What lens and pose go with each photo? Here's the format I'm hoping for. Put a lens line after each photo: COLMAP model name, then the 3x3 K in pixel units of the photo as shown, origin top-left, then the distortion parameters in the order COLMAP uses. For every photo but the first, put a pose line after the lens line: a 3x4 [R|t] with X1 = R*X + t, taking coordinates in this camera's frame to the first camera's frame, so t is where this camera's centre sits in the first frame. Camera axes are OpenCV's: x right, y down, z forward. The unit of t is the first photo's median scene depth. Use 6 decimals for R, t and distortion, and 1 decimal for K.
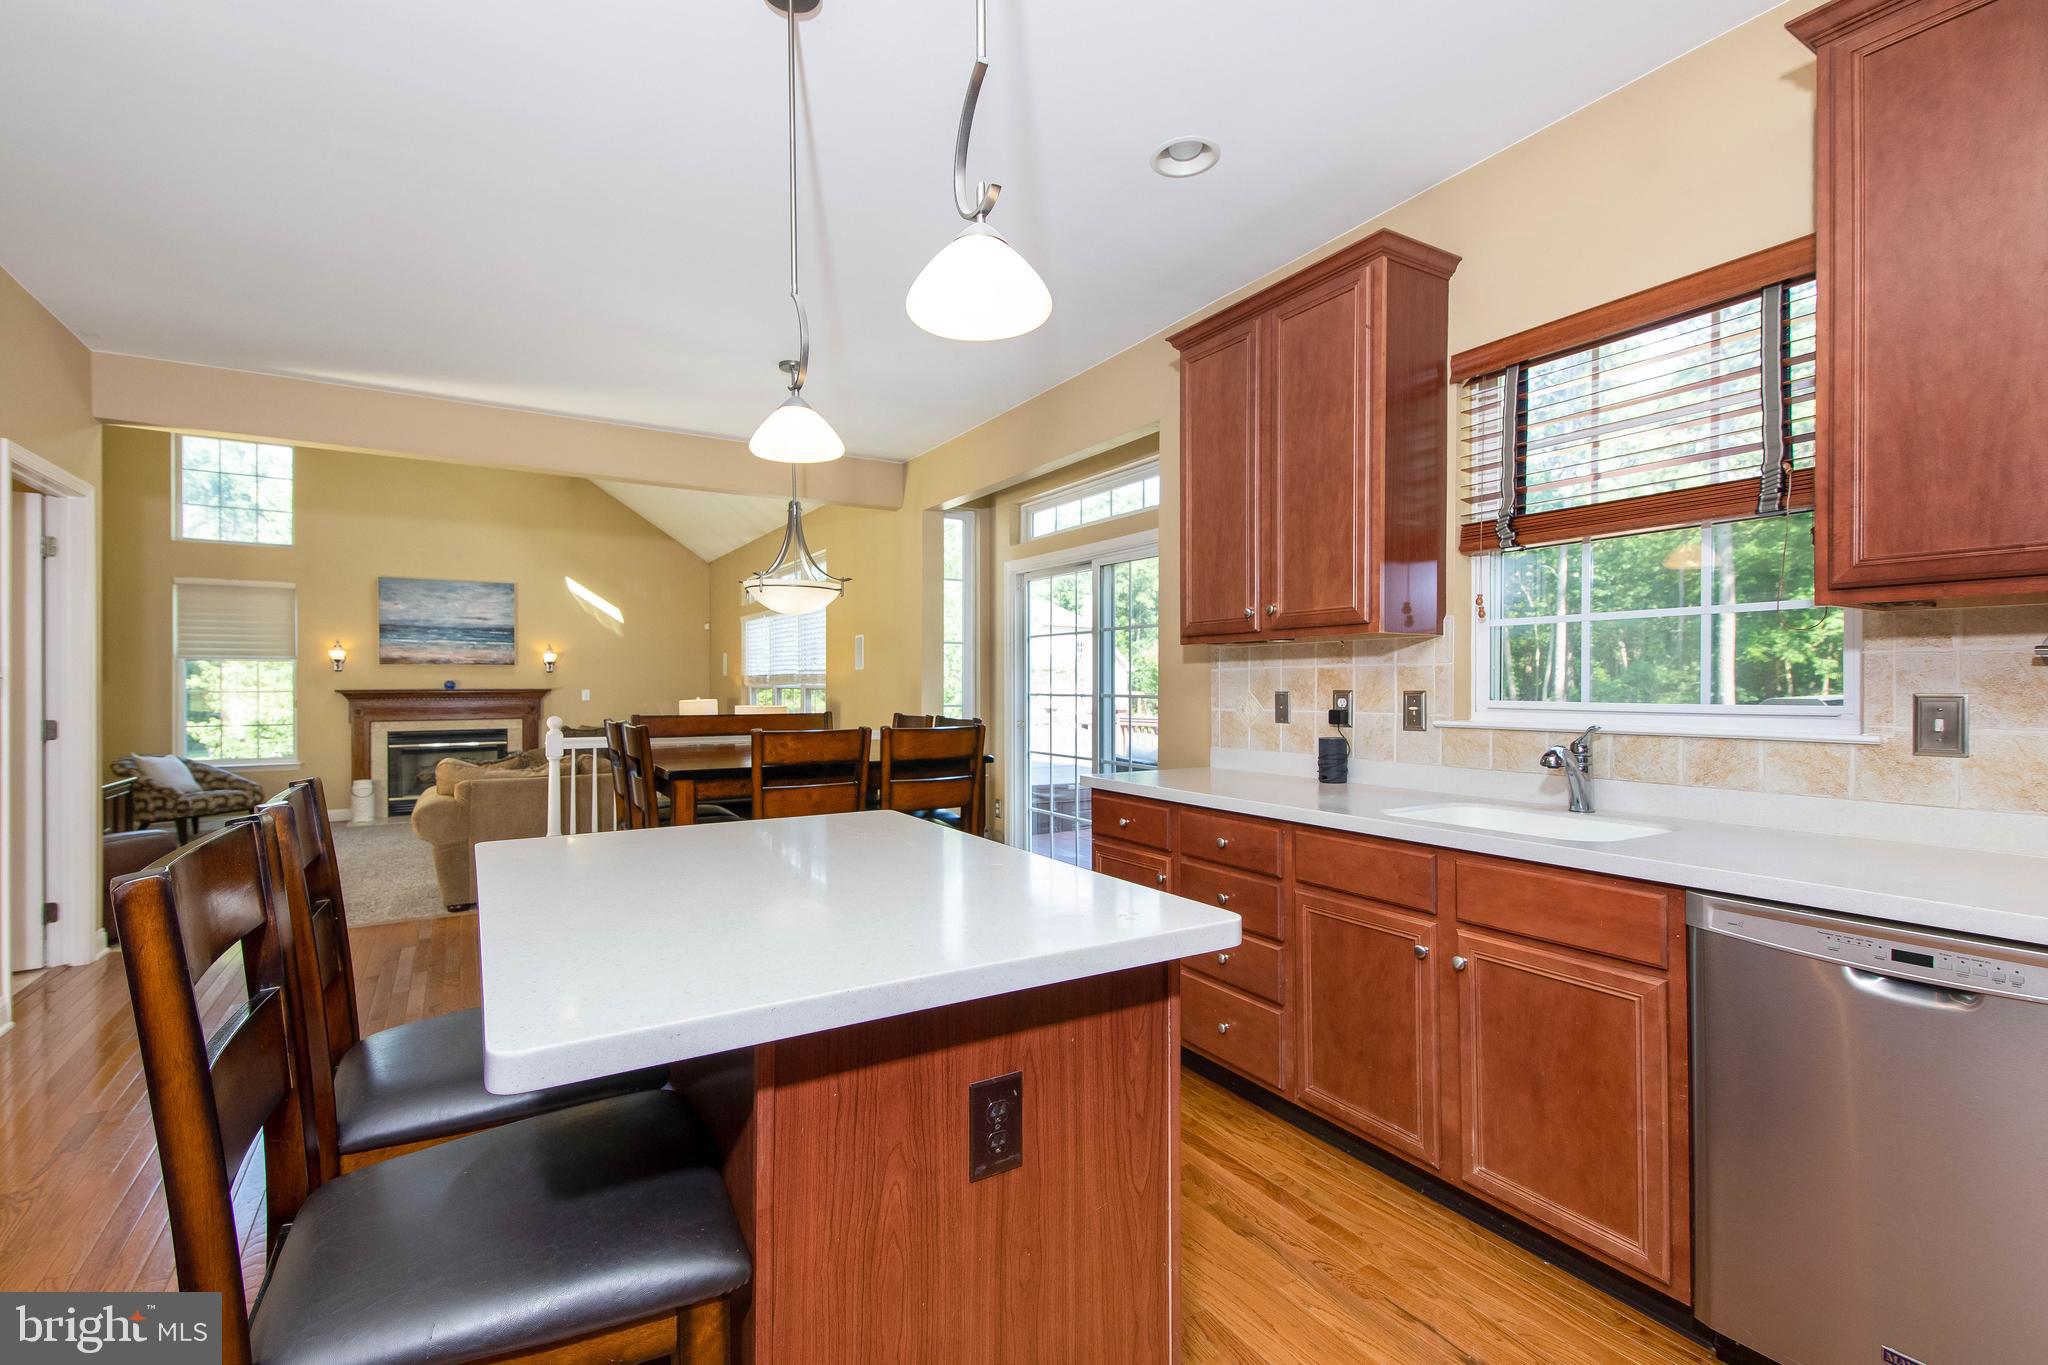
lens RADIAL K [[921.7, 0, 1029.1], [0, 921.7, 685.6], [0, 0, 1]] dist [0.024224, -0.000848]
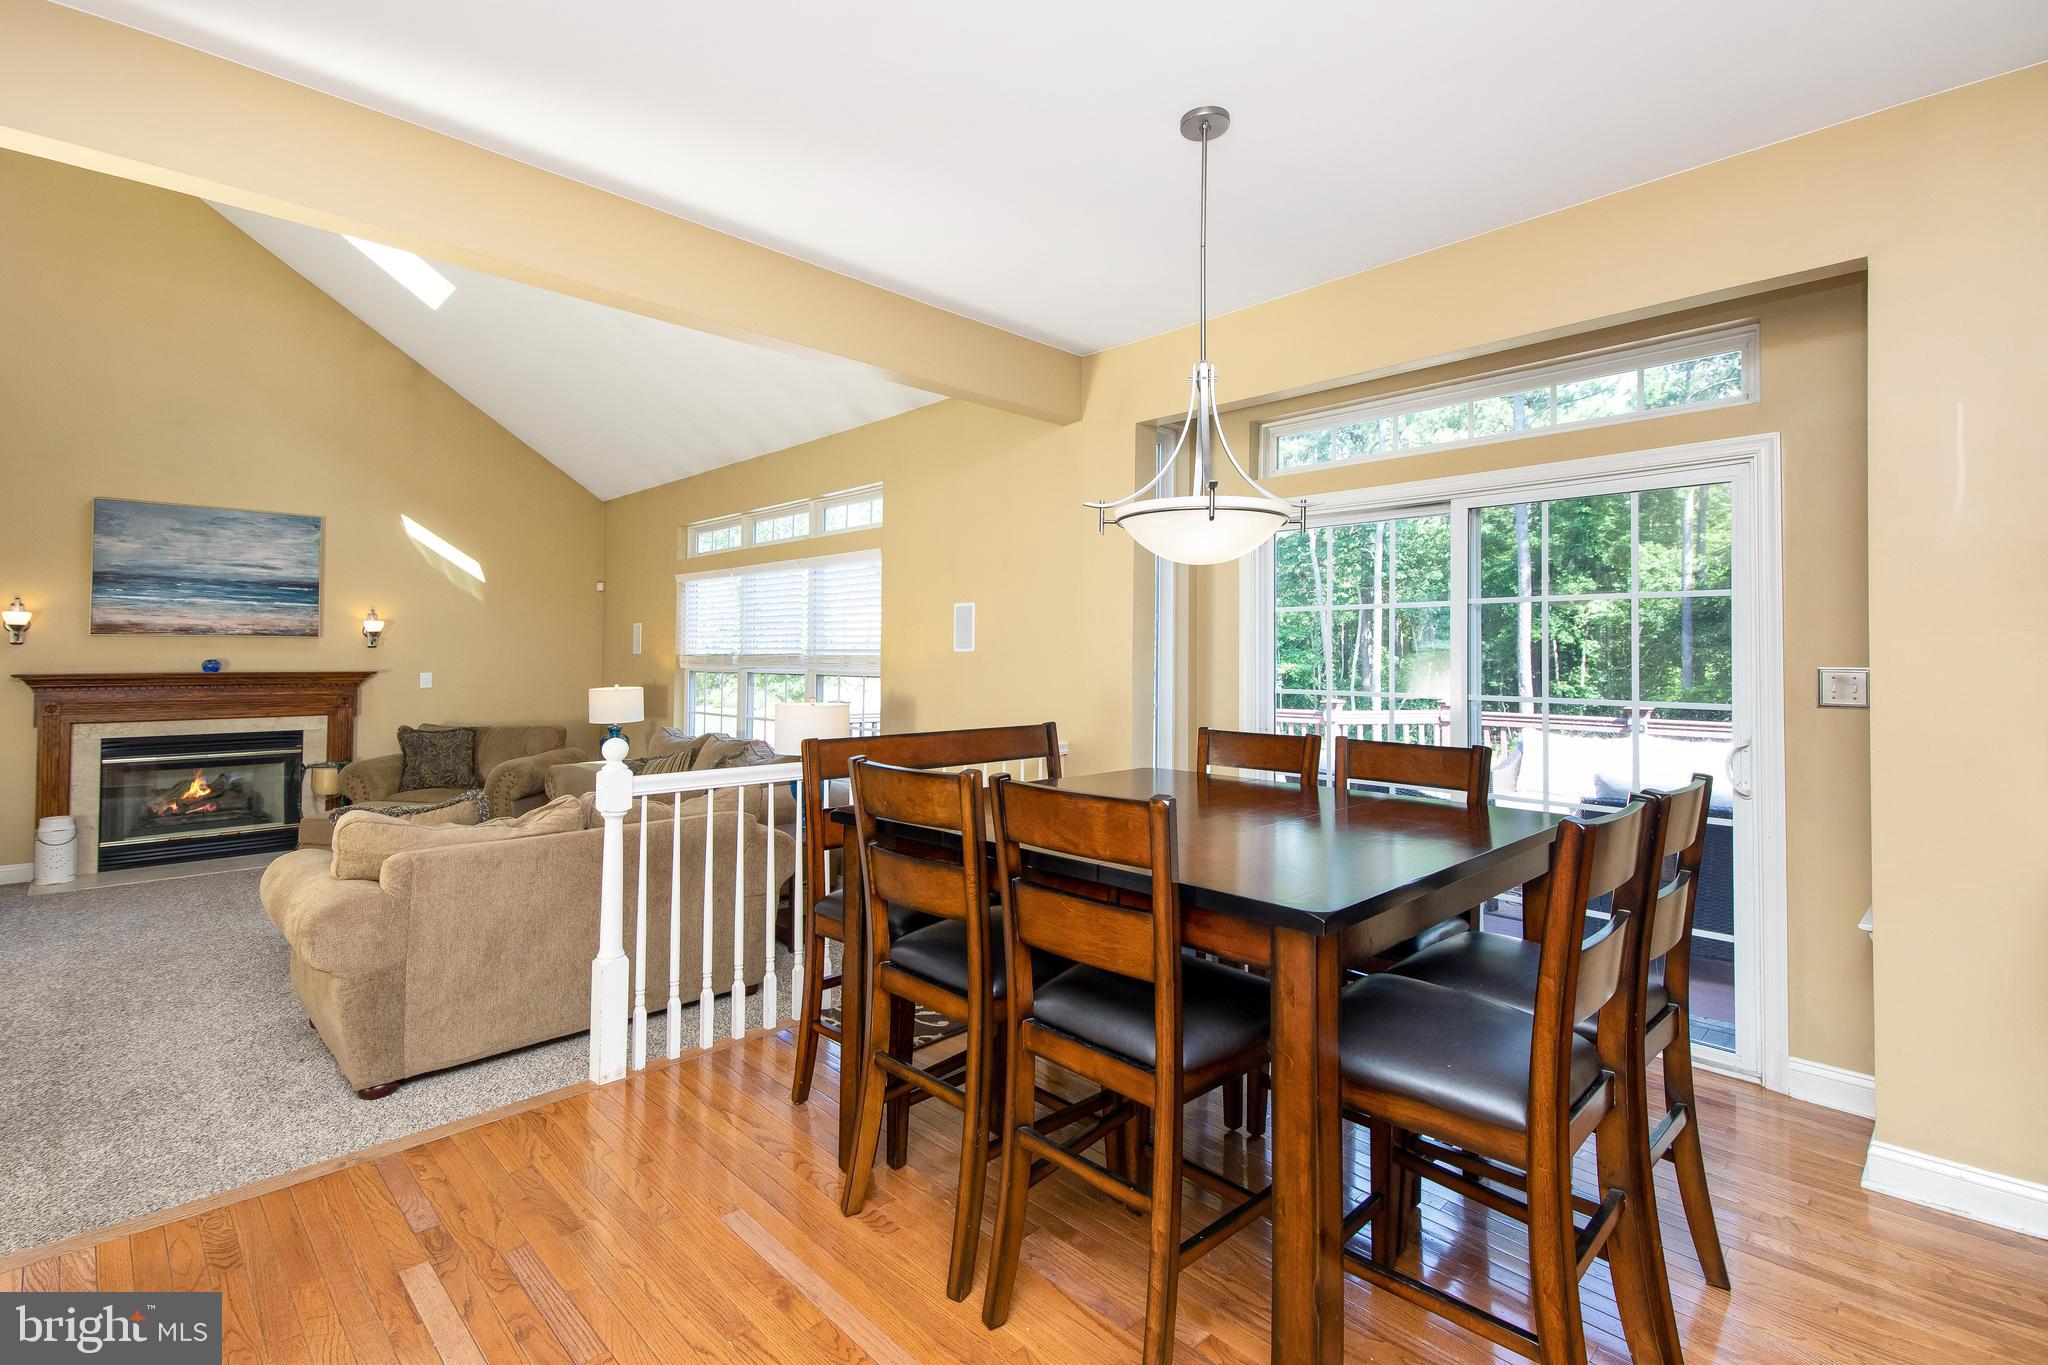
lens RADIAL K [[921.7, 0, 975.9], [0, 921.7, 633.0], [0, 0, 1]] dist [0.024224, -0.000848]
pose [[0.976563, 0.011122, 0.214943, -0.234950], [-0.005233, 0.999596, -0.027947, -0.008310], [-0.215167, 0.026167, 0.976227, 0.230555]]
